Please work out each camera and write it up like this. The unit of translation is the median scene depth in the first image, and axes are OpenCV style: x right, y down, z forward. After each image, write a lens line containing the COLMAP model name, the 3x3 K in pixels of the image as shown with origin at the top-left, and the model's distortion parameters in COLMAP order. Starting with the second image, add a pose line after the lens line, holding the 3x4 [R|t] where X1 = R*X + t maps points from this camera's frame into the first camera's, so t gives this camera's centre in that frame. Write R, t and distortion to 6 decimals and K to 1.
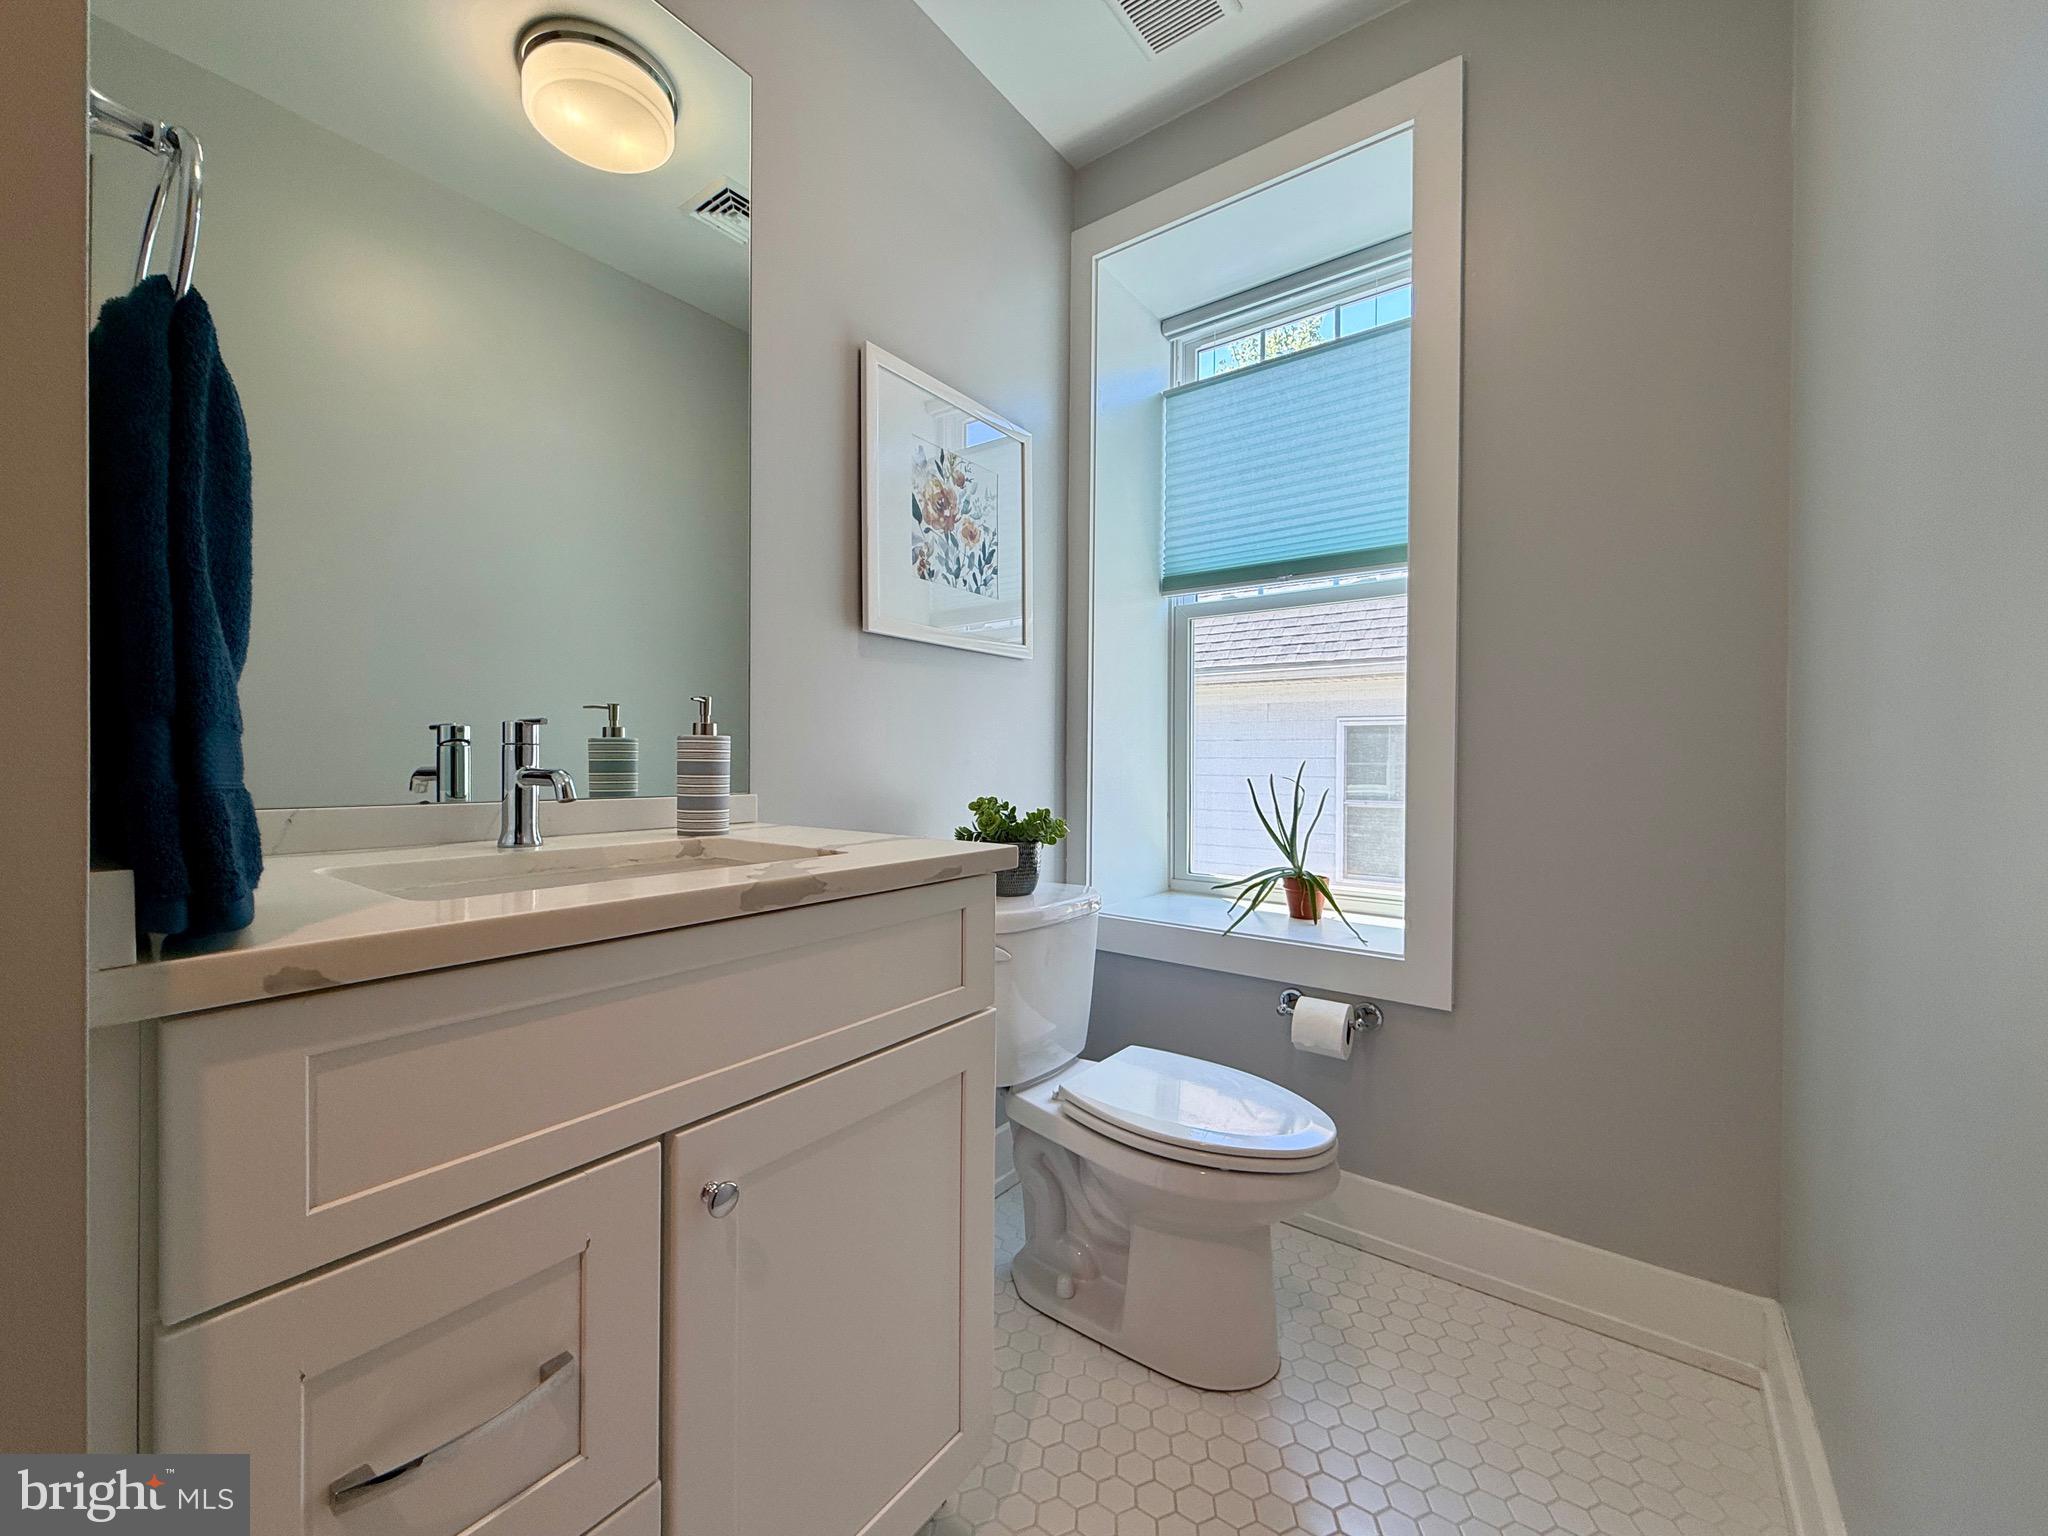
lens RADIAL K [[808.9, 0, 1024.0], [0, 808.9, 768.0], [0, 0, 1]] dist [-0.000044, -0.000175]
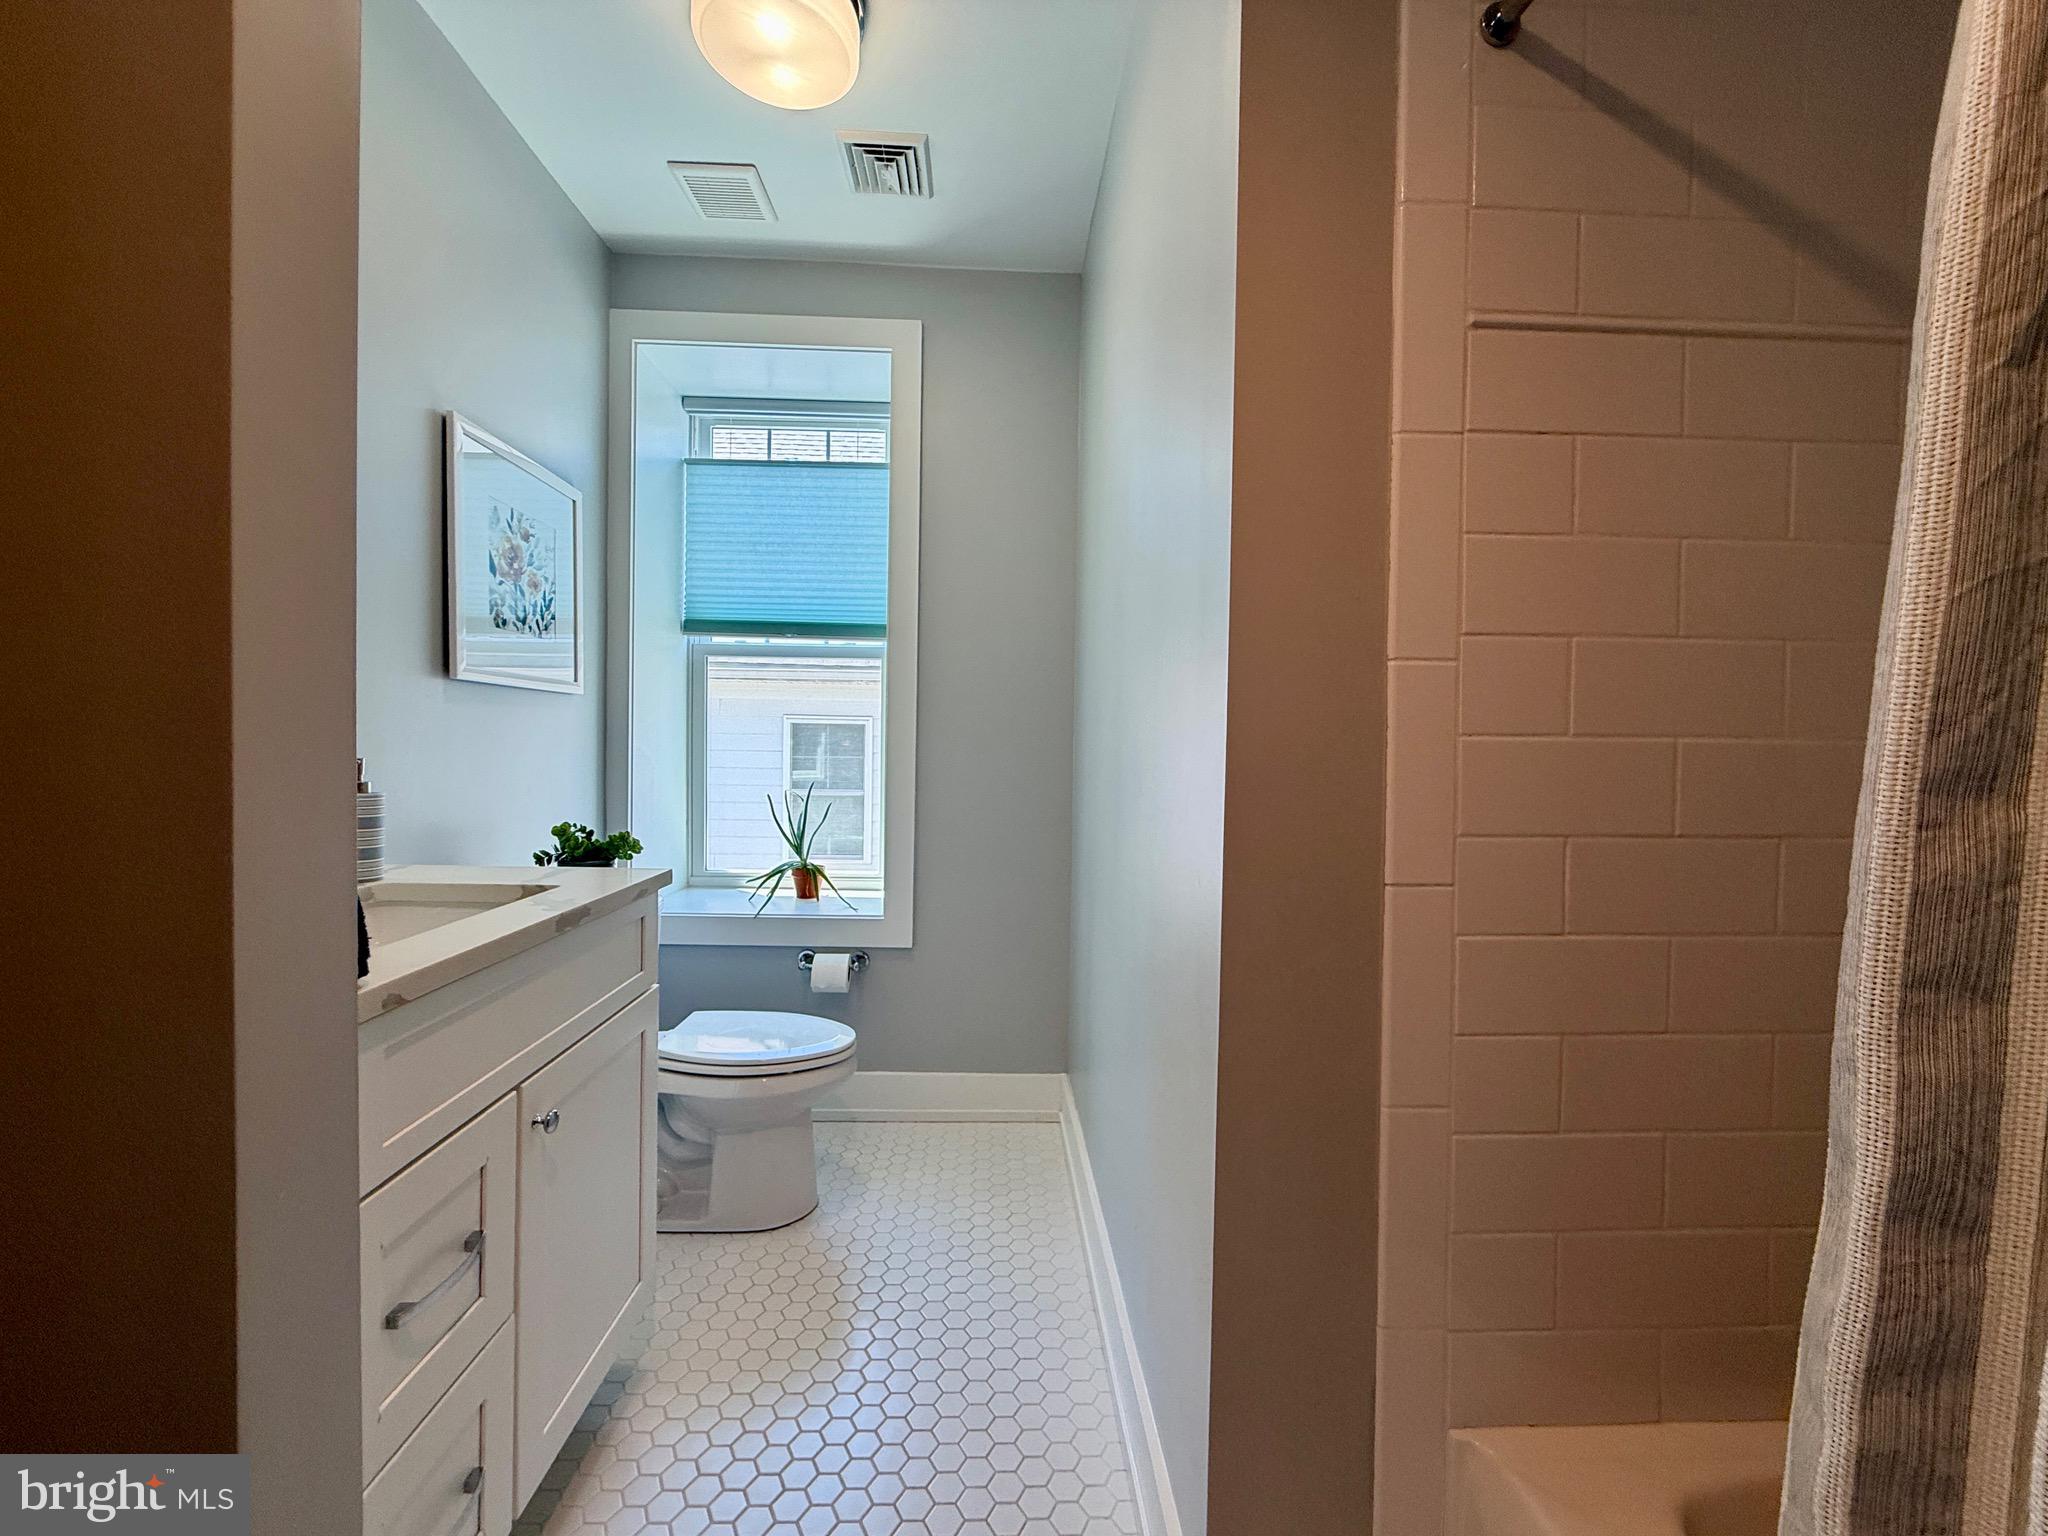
lens RADIAL K [[808.9, 0, 1024.0], [0, 808.9, 768.0], [0, 0, 1]] dist [-0.000044, -0.000175]
pose [[0.773567, -0.007840, 0.633666, -0.258350], [-0.008308, 0.999712, 0.022511, -0.070786], [-0.633660, -0.022678, 0.773279, -0.293186]]
